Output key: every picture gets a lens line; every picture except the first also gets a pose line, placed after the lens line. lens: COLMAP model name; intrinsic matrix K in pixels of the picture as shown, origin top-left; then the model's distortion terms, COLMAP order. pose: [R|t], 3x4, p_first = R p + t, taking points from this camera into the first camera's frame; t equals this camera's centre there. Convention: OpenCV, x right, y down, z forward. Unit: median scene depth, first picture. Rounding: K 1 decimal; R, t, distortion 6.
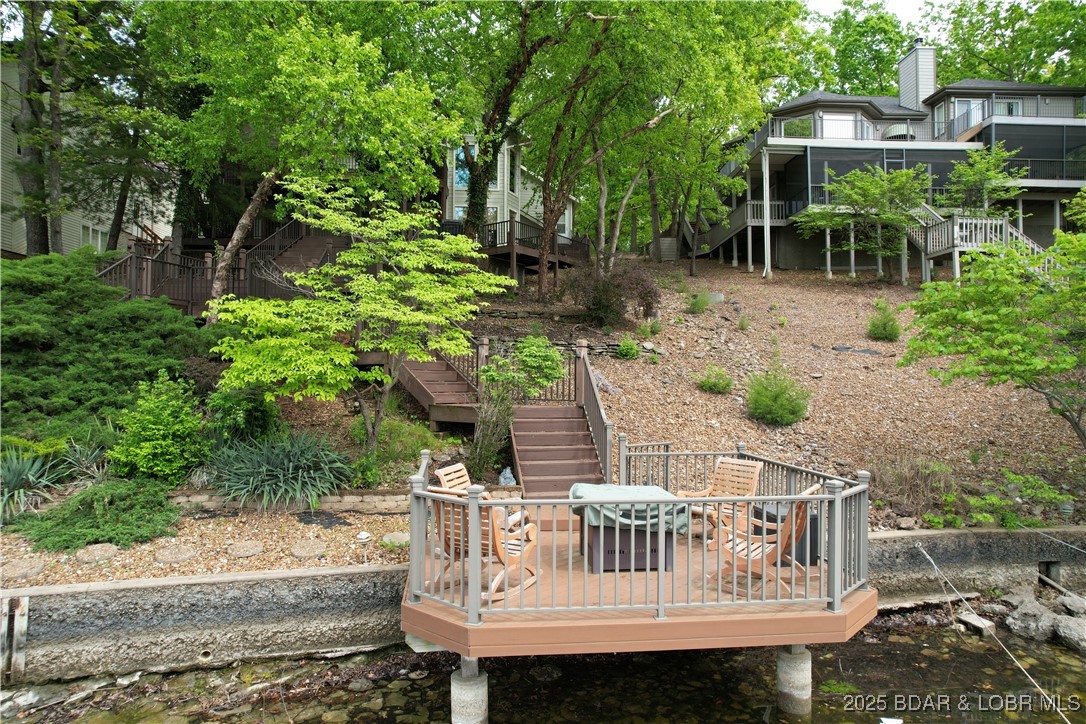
lens RADIAL K [[690.7, 0, 543.0], [0, 690.7, 362.0], [0, 0, 1]] dist [-0.054286, 0.040525]
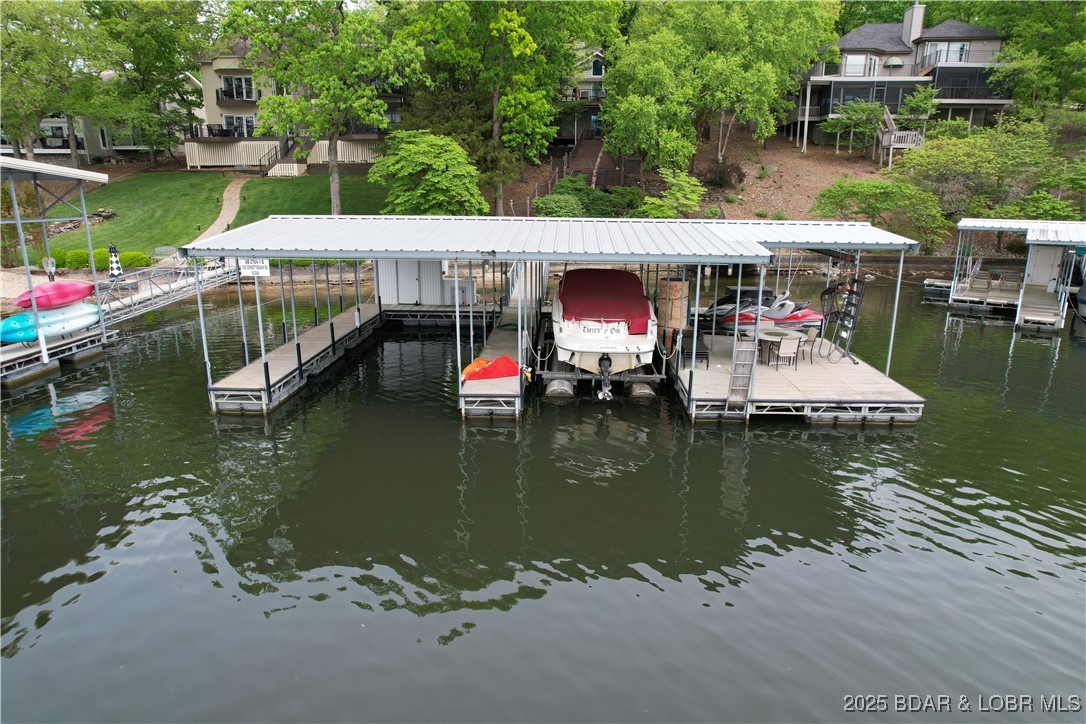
lens RADIAL K [[690.7, 0, 543.0], [0, 690.7, 362.0], [0, 0, 1]] dist [-0.054286, 0.040525]
pose [[0.994154, 0.031316, -0.103330, -0.257486], [-0.001201, 0.960162, 0.279440, -0.128026], [0.107965, -0.277682, 0.954587, -1.487928]]
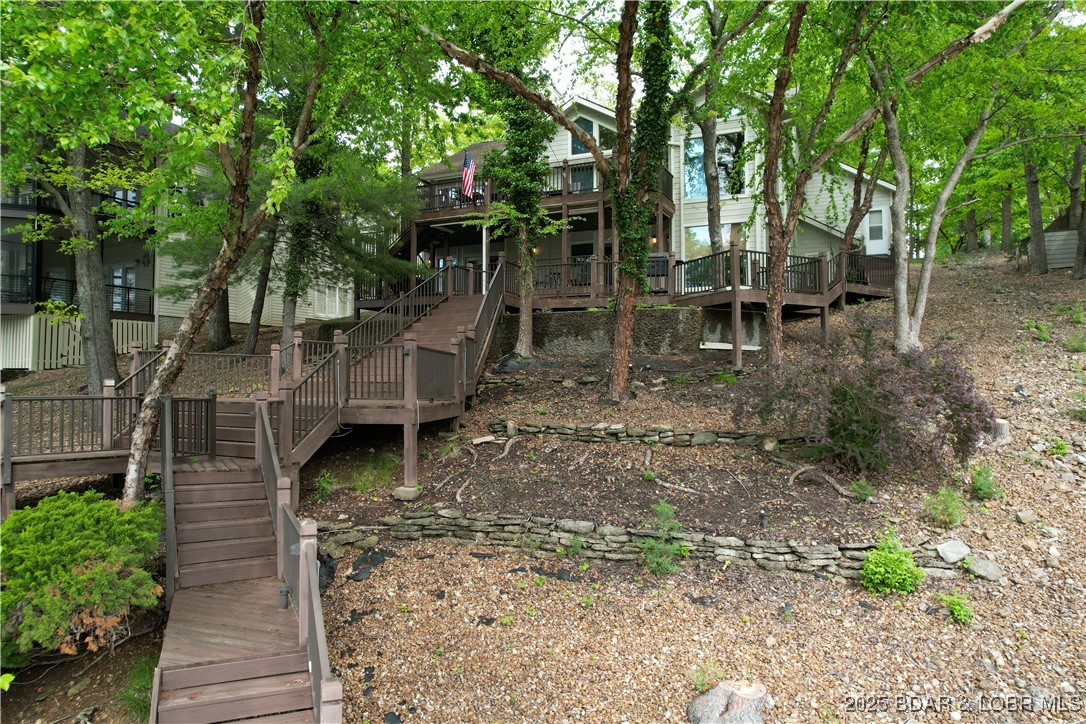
lens RADIAL K [[690.7, 0, 543.0], [0, 690.7, 362.0], [0, 0, 1]] dist [-0.054286, 0.040525]
pose [[0.876004, -0.011479, -0.482168, 0.115917], [0.015776, 0.999864, 0.004859, -0.126266], [0.482046, -0.011863, 0.876065, 0.436572]]
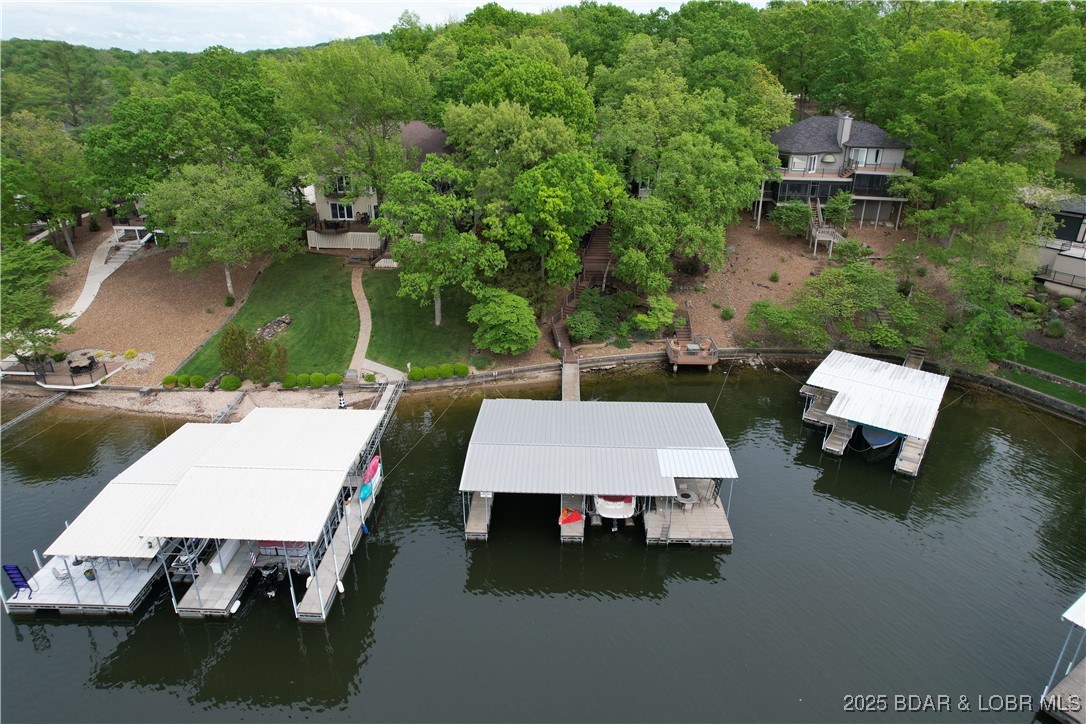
lens RADIAL K [[690.7, 0, 543.0], [0, 690.7, 362.0], [0, 0, 1]] dist [-0.054286, 0.040525]
pose [[0.994559, 0.045218, -0.093850, -0.305387], [-0.000205, 0.901731, 0.432298, -1.099233], [0.104175, -0.429927, 0.896834, -2.290366]]
